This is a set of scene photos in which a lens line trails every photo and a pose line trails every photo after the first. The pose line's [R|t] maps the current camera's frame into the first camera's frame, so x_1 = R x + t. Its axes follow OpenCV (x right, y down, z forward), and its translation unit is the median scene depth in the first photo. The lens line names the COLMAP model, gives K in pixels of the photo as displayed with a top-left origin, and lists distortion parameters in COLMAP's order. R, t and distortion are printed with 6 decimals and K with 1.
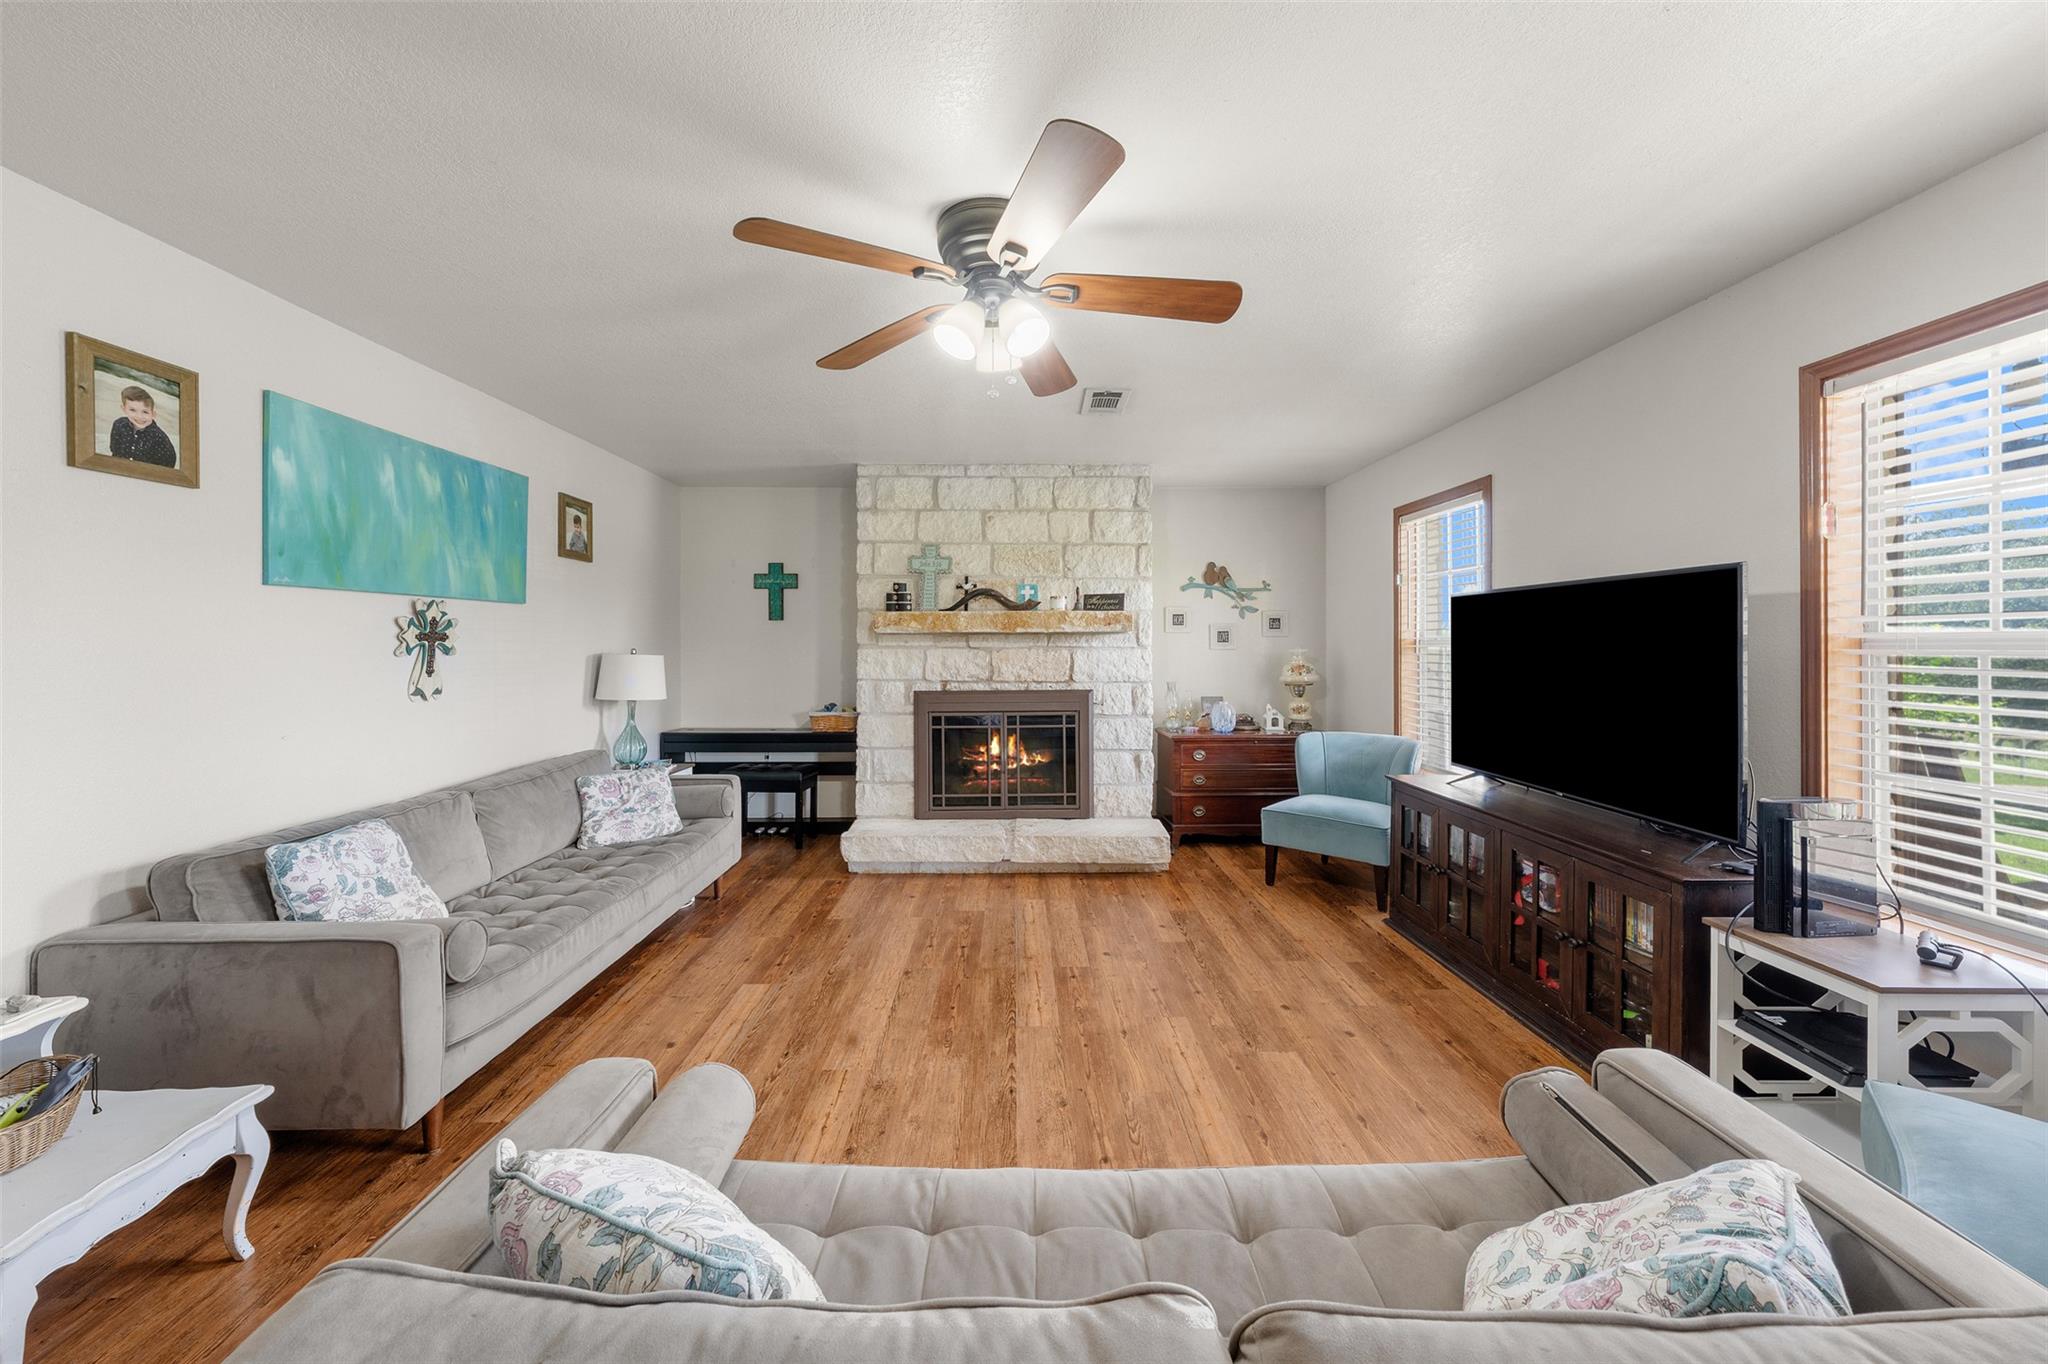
lens RADIAL K [[730.0, 0, 1021.1], [0, 730.0, 642.6], [0, 0, 1]] dist [-0.001005, -0.000045]
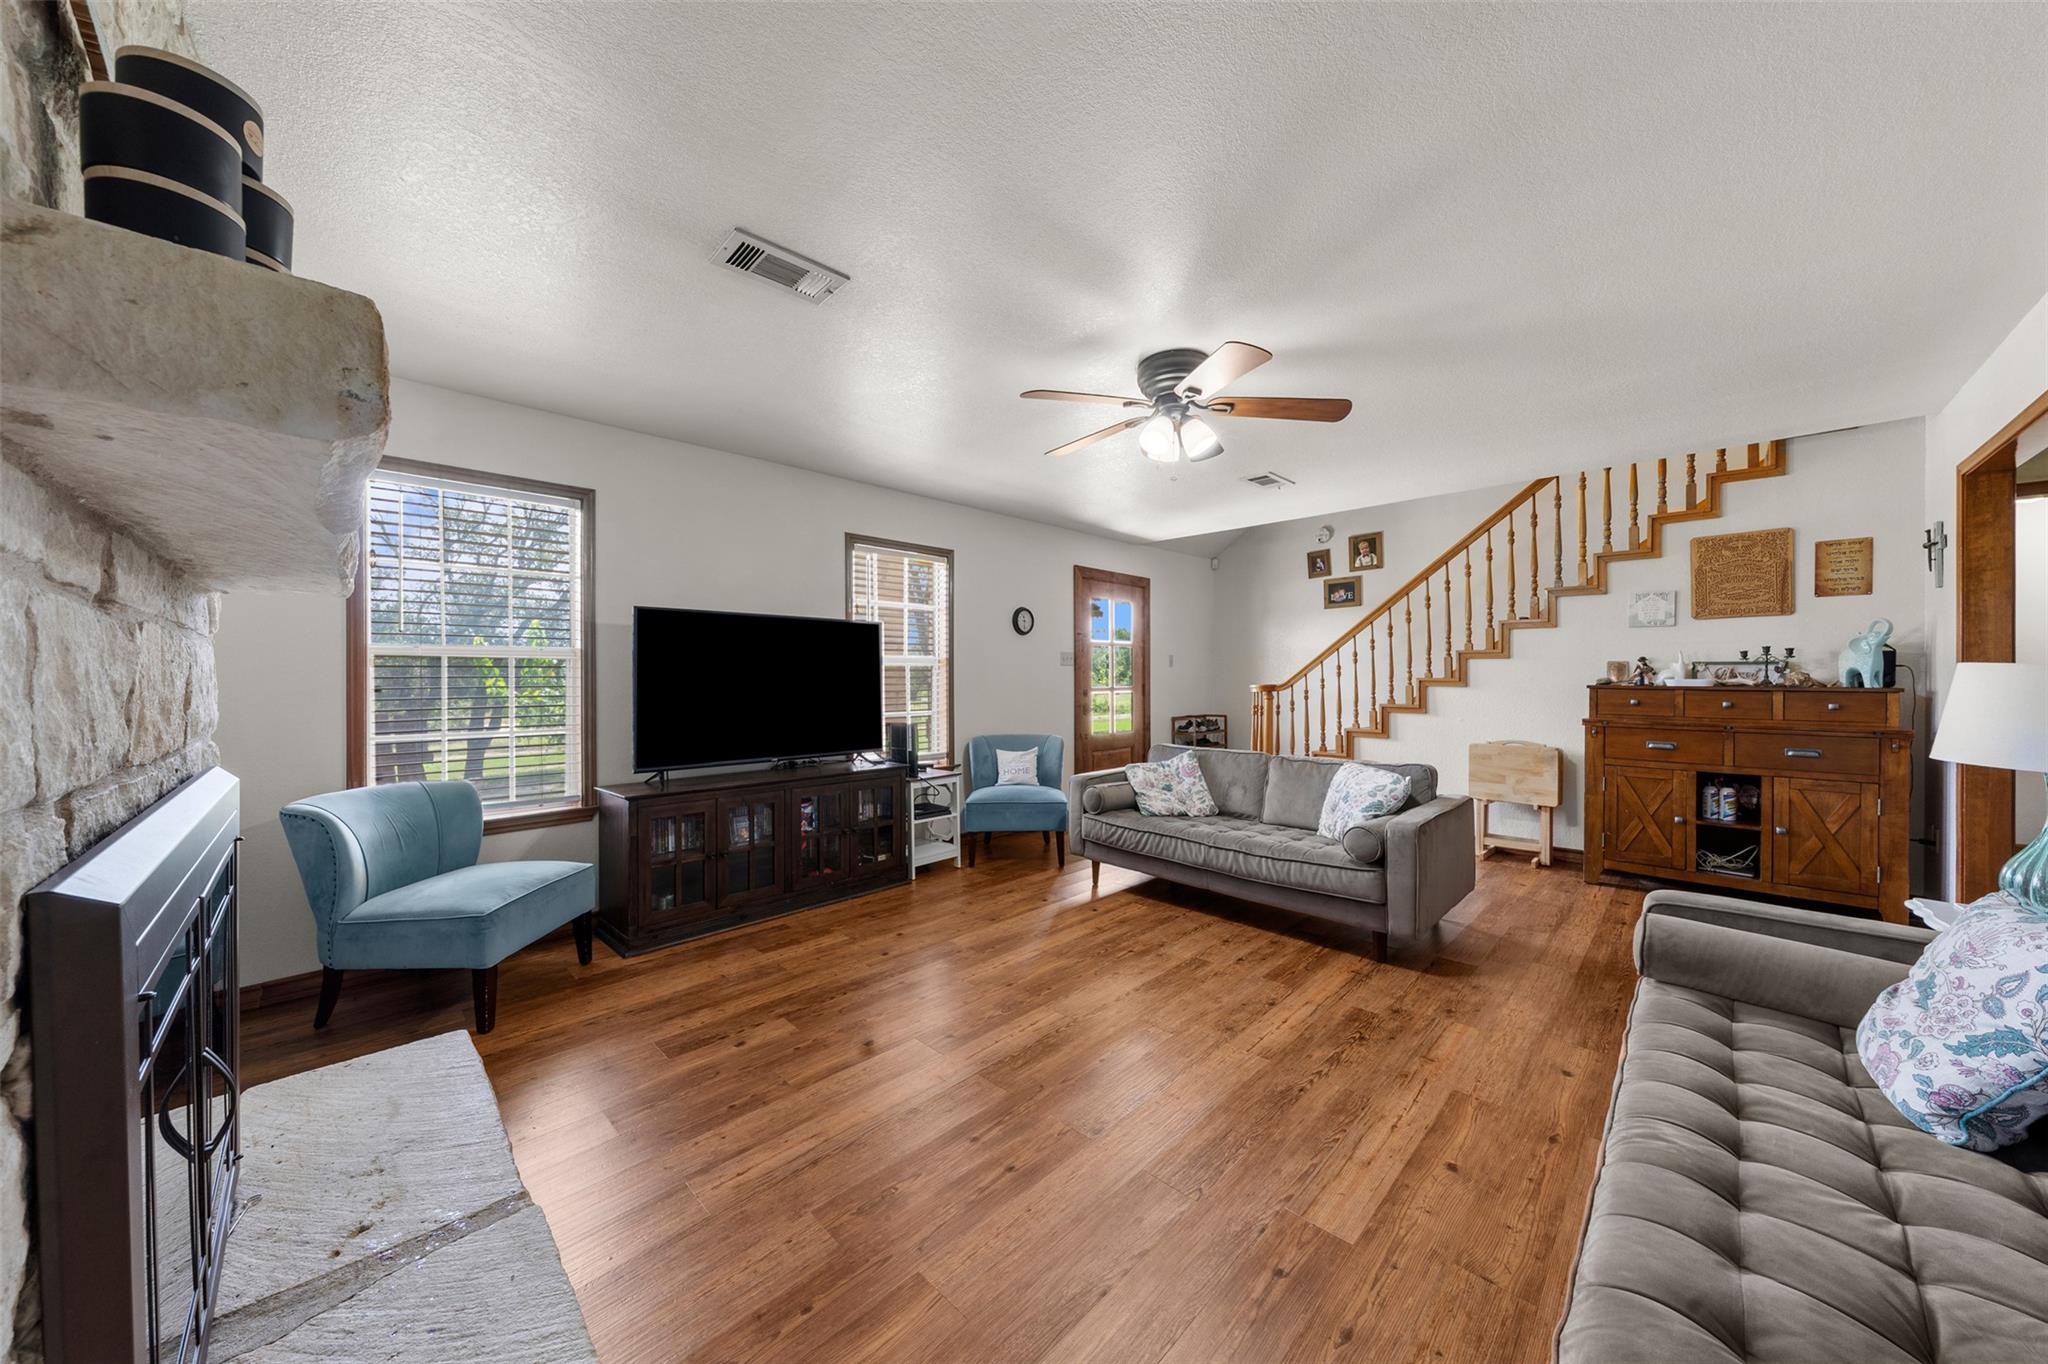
lens RADIAL K [[695.2, 0, 1030.5], [0, 695.2, 680.1], [0, 0, 1]] dist [-0.002704, 0.000048]
pose [[-0.707188, 0.001365, 0.707024, -0.369603], [0.004490, 0.999987, 0.002561, 0.028463], [-0.707011, 0.004986, -0.707185, 0.983951]]
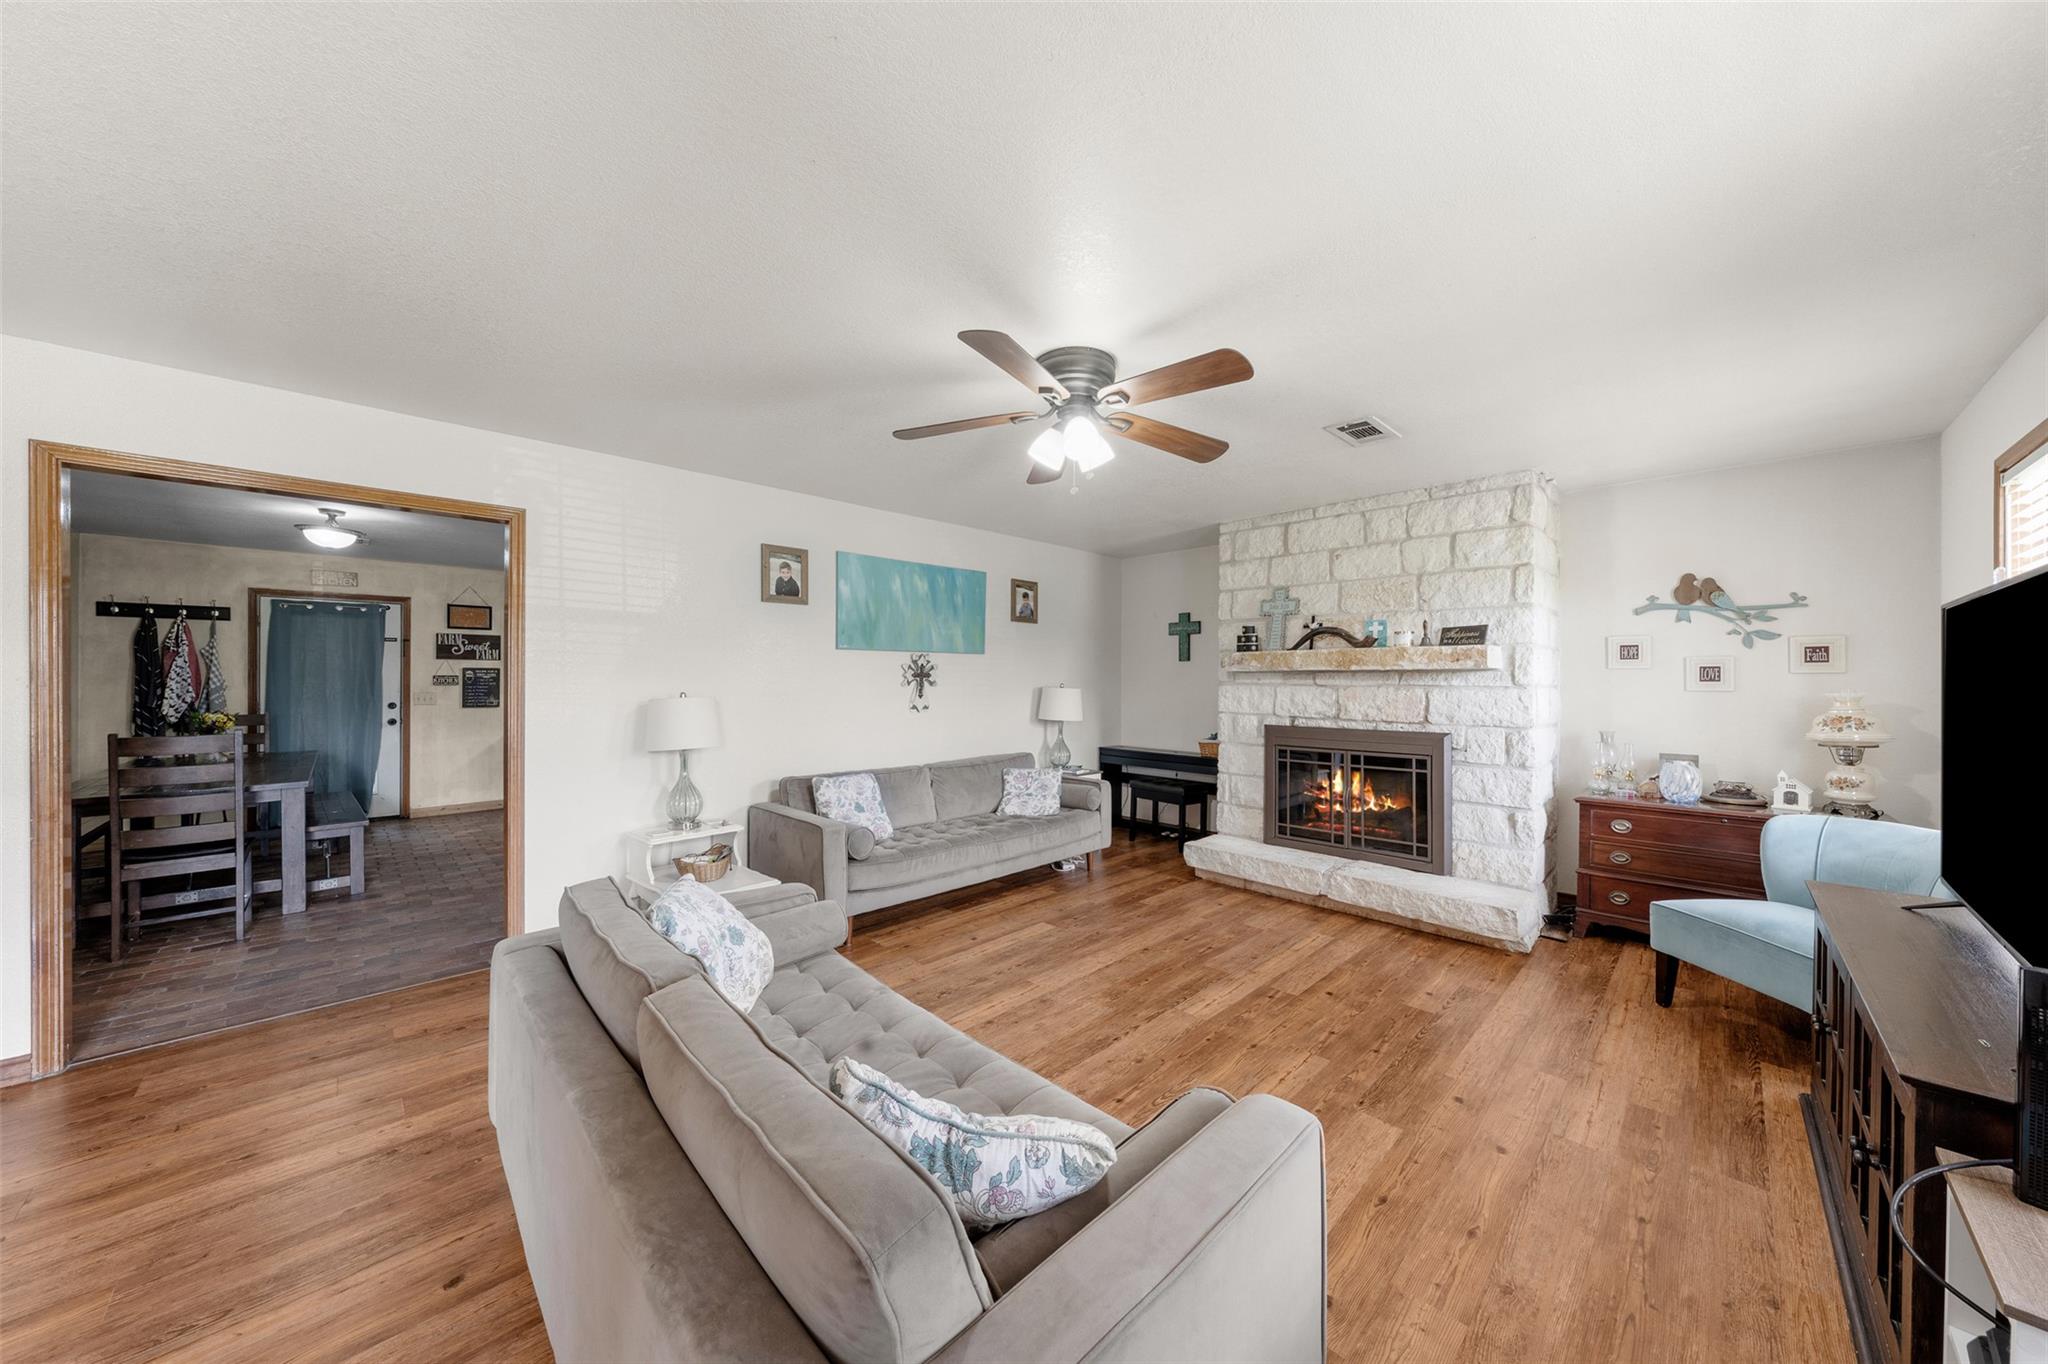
lens RADIAL K [[695.2, 0, 1030.5], [0, 695.2, 680.1], [0, 0, 1]] dist [-0.002704, 0.000048]
pose [[0.693690, 0.004152, -0.720261, 0.362282], [-0.004180, 0.999990, 0.001738, -0.000368], [0.720261, 0.001805, 0.693701, 0.034282]]
